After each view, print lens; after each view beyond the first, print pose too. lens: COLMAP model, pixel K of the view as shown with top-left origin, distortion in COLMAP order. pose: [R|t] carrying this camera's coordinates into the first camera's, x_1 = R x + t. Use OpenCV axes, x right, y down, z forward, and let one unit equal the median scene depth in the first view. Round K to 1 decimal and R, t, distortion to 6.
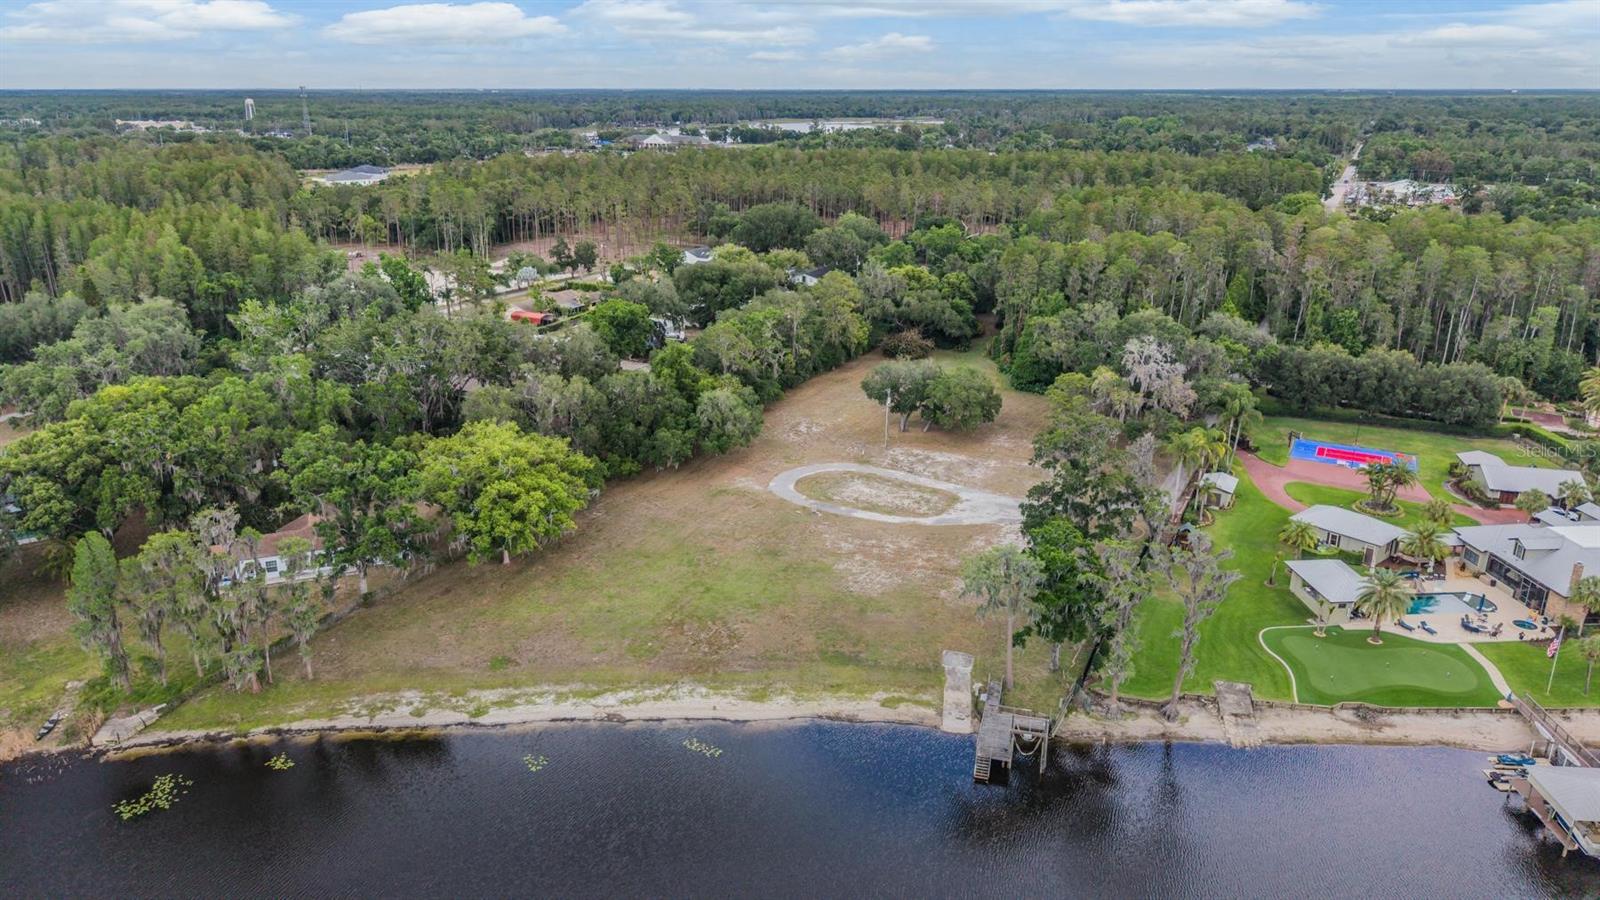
lens RADIAL K [[1071.9, 0, 787.6], [0, 1071.9, 443.4], [0, 0, 1]] dist [0.023141, -0.024402]
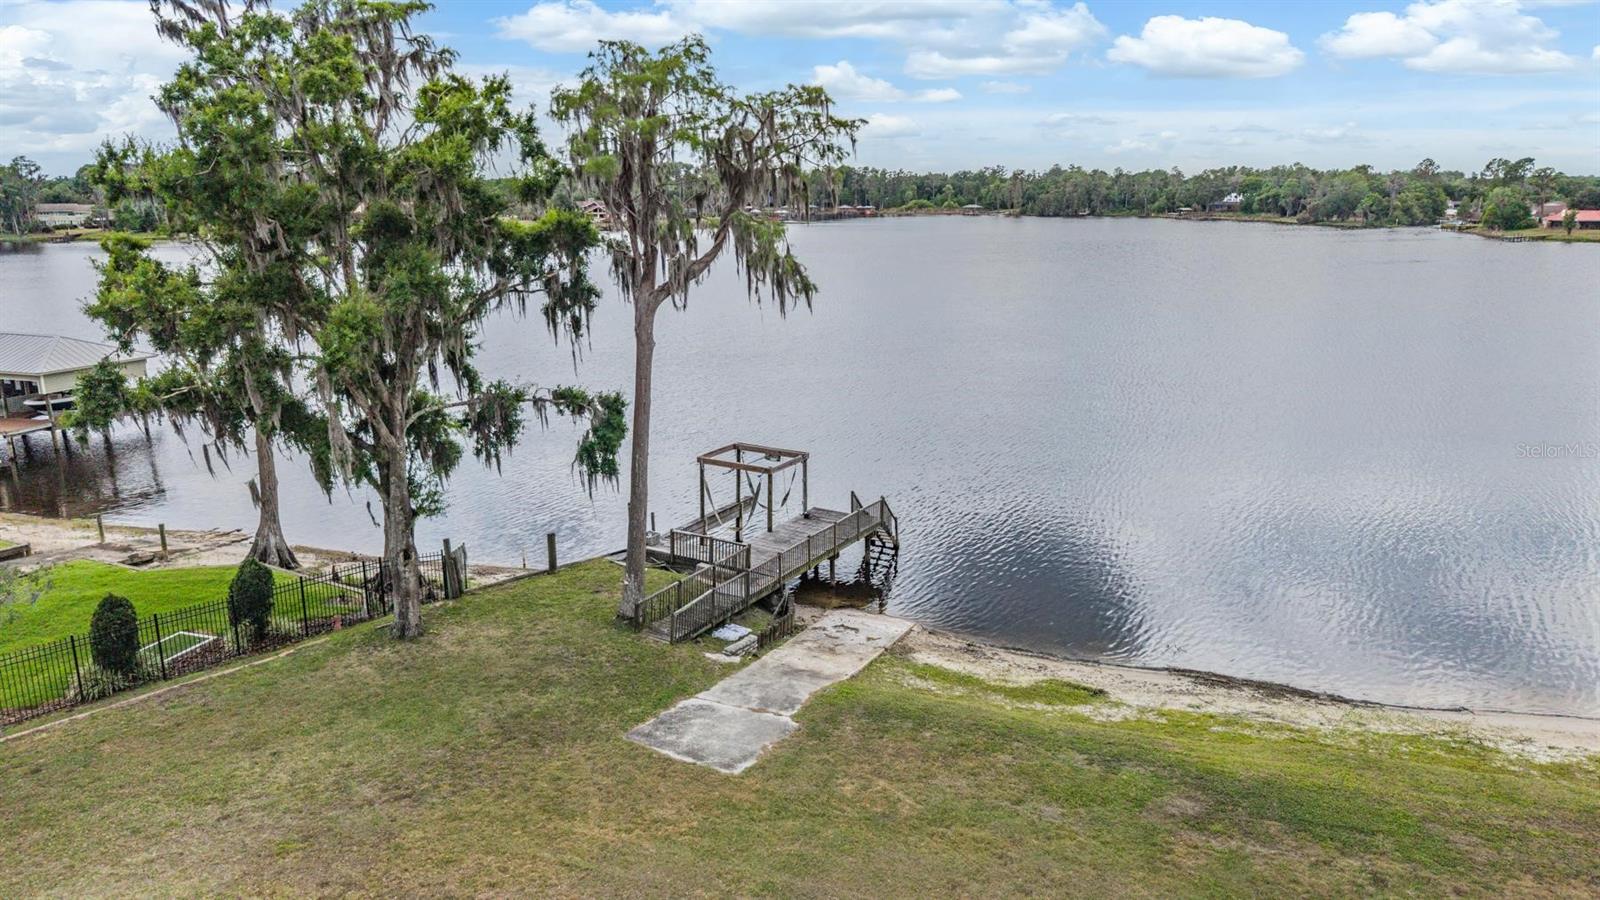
lens RADIAL K [[1073.0, 0, 793.6], [0, 1073.0, 448.4], [0, 0, 1]] dist [0.010716, -0.007716]
pose [[-0.965919, -0.051265, 0.253717, 0.089499], [0.092068, 0.848047, 0.521862, 0.042356], [-0.241917, 0.527436, -0.814425, 1.112679]]
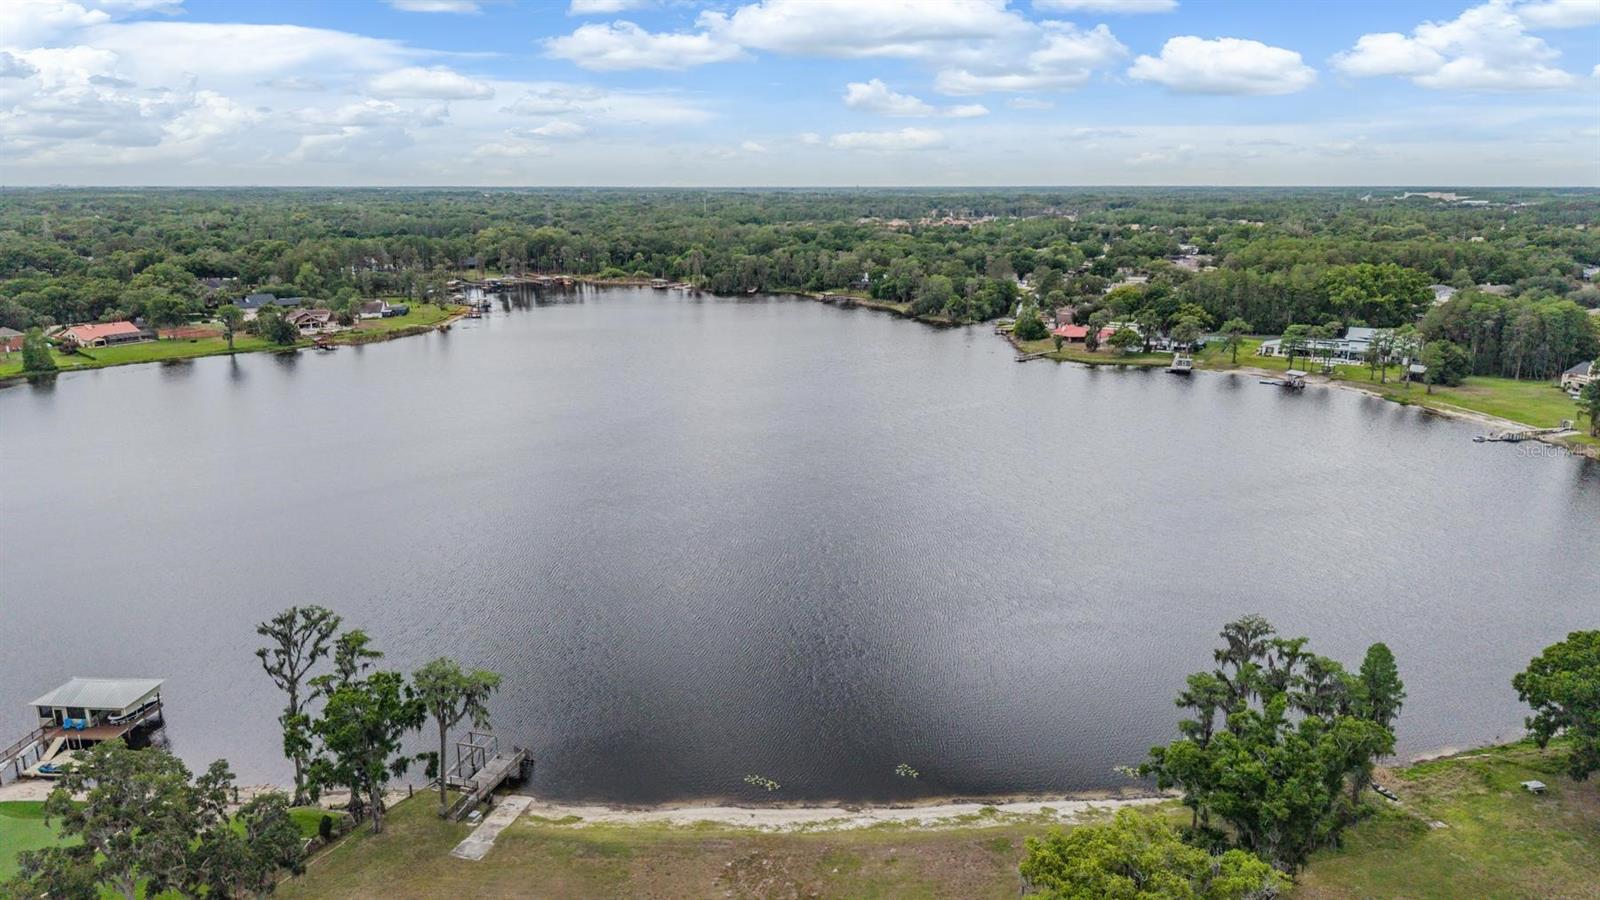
lens RADIAL K [[1074.6, 0, 798.1], [0, 1074.6, 453.8], [0, 0, 1]] dist [0.036753, -0.053868]
pose [[-0.999980, 0.004718, -0.004116, -0.098980], [0.001733, 0.840226, 0.542233, -0.523076], [0.006017, 0.542215, -0.840218, 1.520860]]
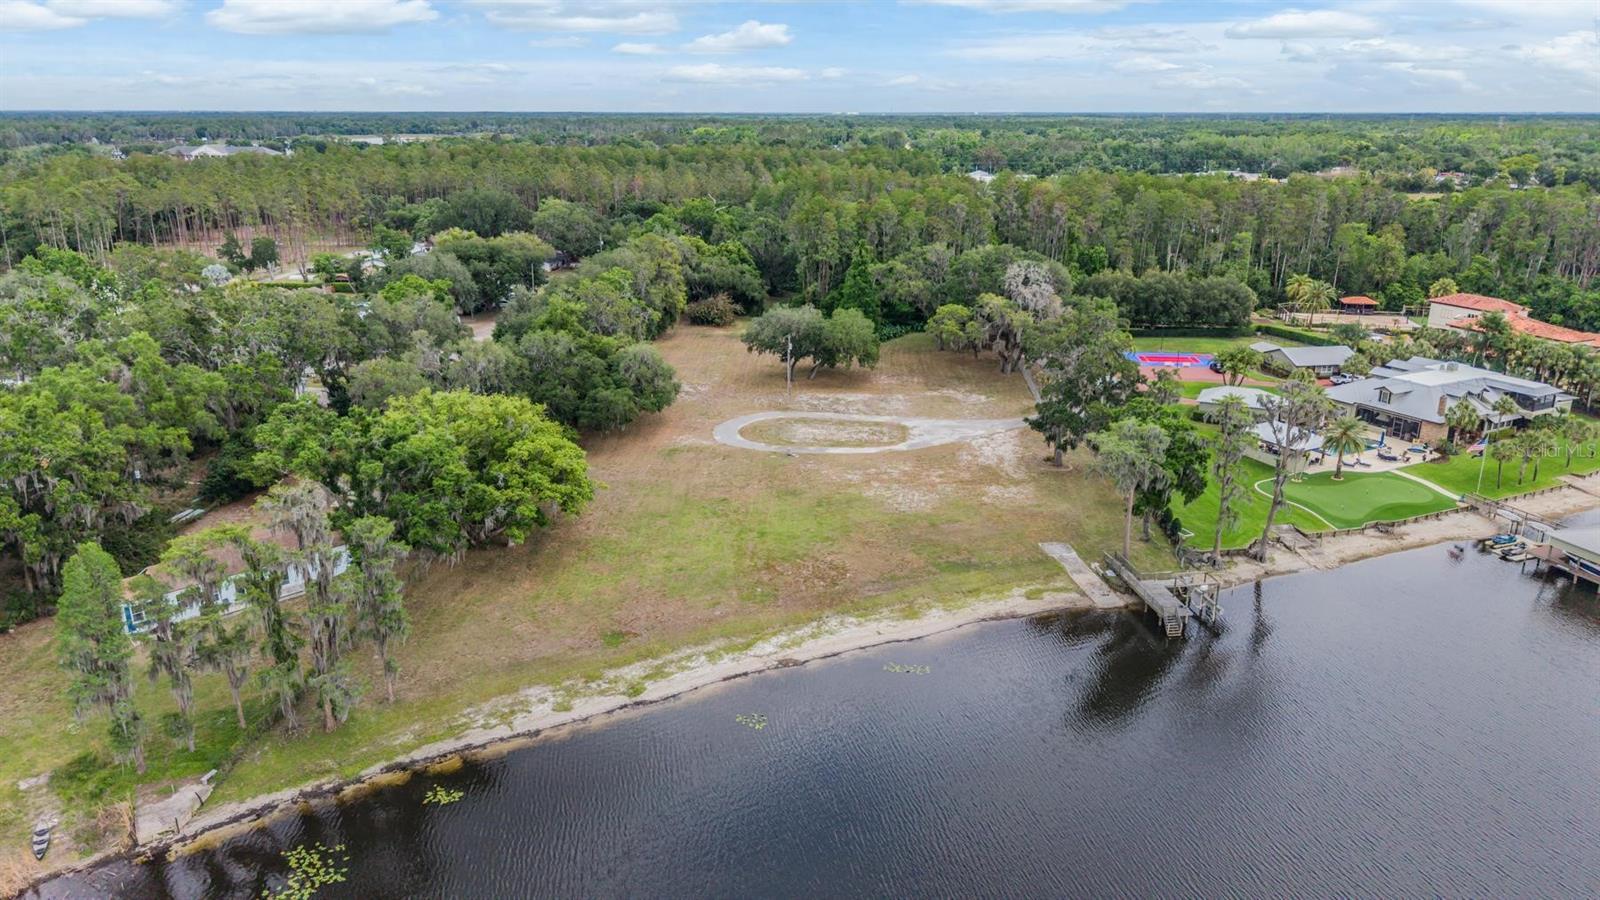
lens RADIAL K [[1072.5, 0, 803.8], [0, 1072.5, 449.5], [0, 0, 1]] dist [0.044620, -0.054761]
pose [[0.910190, -0.122880, 0.395544, -0.435926], [0.129386, 0.991541, 0.010302, 0.066718], [-0.393464, 0.041801, 0.918389, 0.157704]]
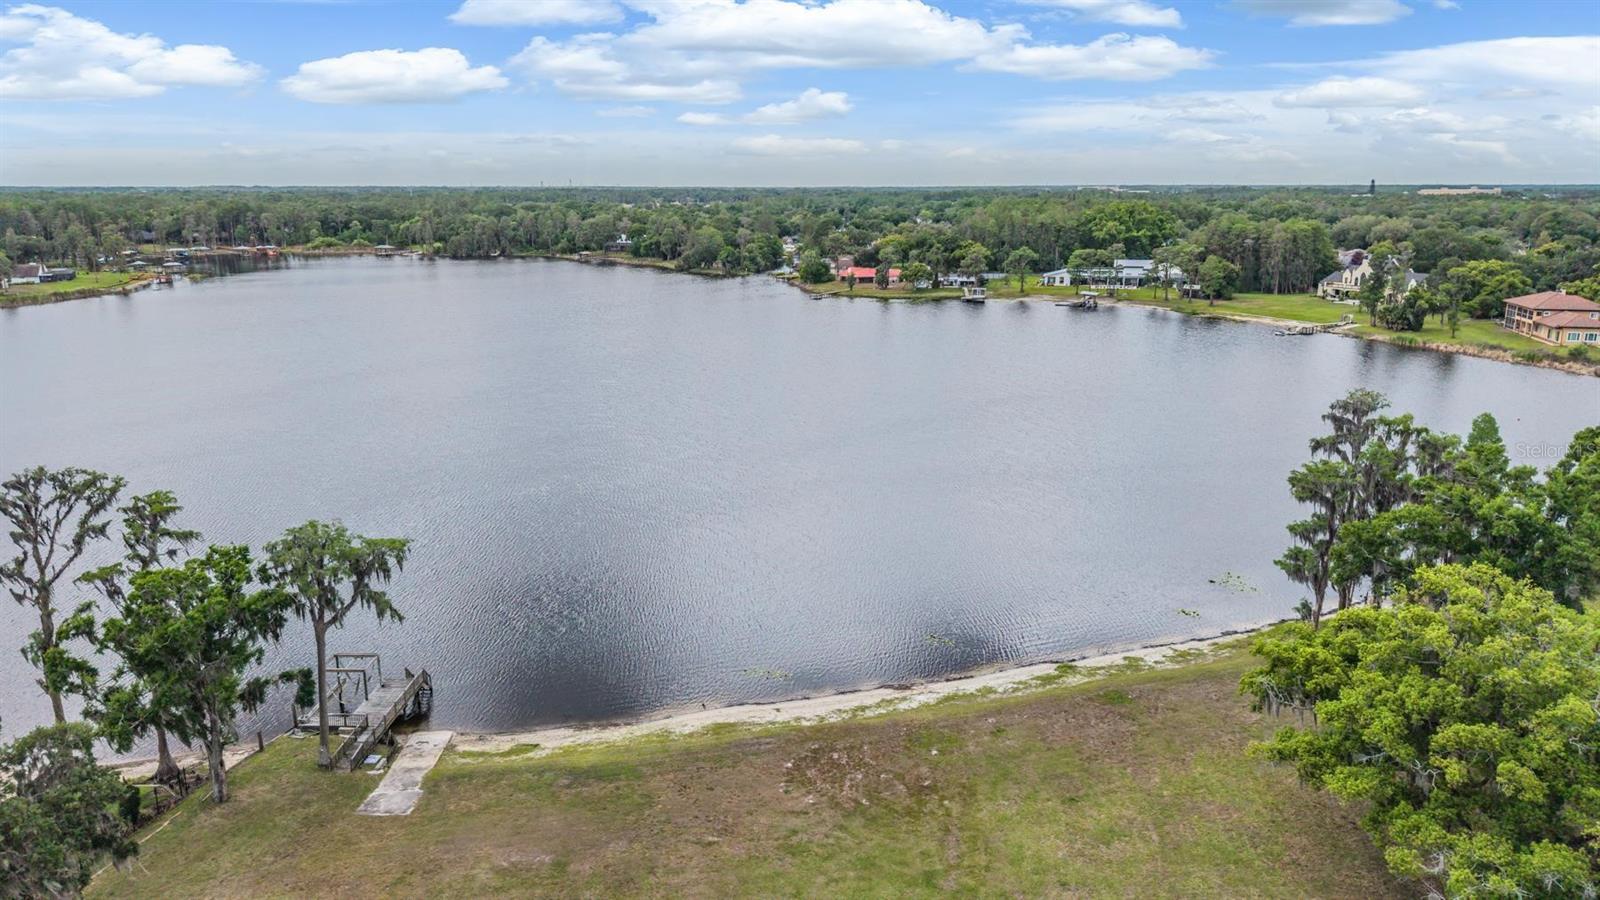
lens RADIAL K [[1072.5, 0, 803.8], [0, 1072.5, 449.5], [0, 0, 1]] dist [0.044620, -0.054761]
pose [[-0.963614, 0.068276, -0.258430, 0.082185], [-0.081634, 0.845463, 0.527757, -0.260617], [0.254526, 0.529651, -0.809127, 1.377074]]
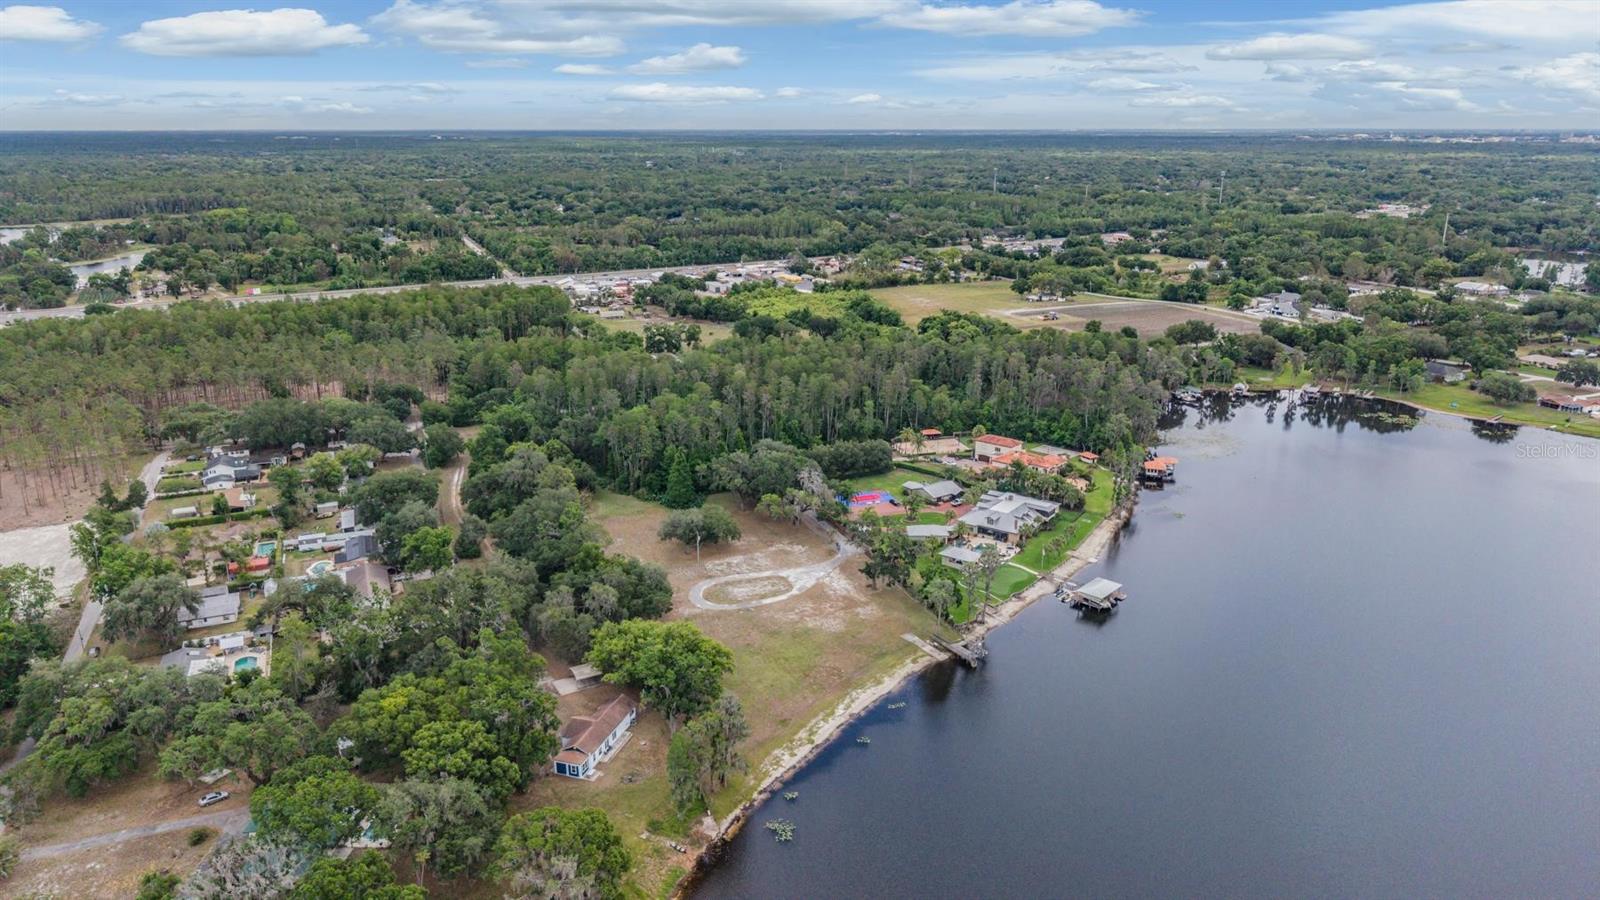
lens RADIAL K [[1073.4, 0, 818.2], [0, 1073.4, 452.1], [0, 0, 1]] dist [0.074025, -0.141967]
pose [[0.606527, -0.229478, 0.761225, -1.562387], [0.243143, 0.965107, 0.097209, -0.432718], [-0.756971, 0.126127, 0.641160, -0.353768]]
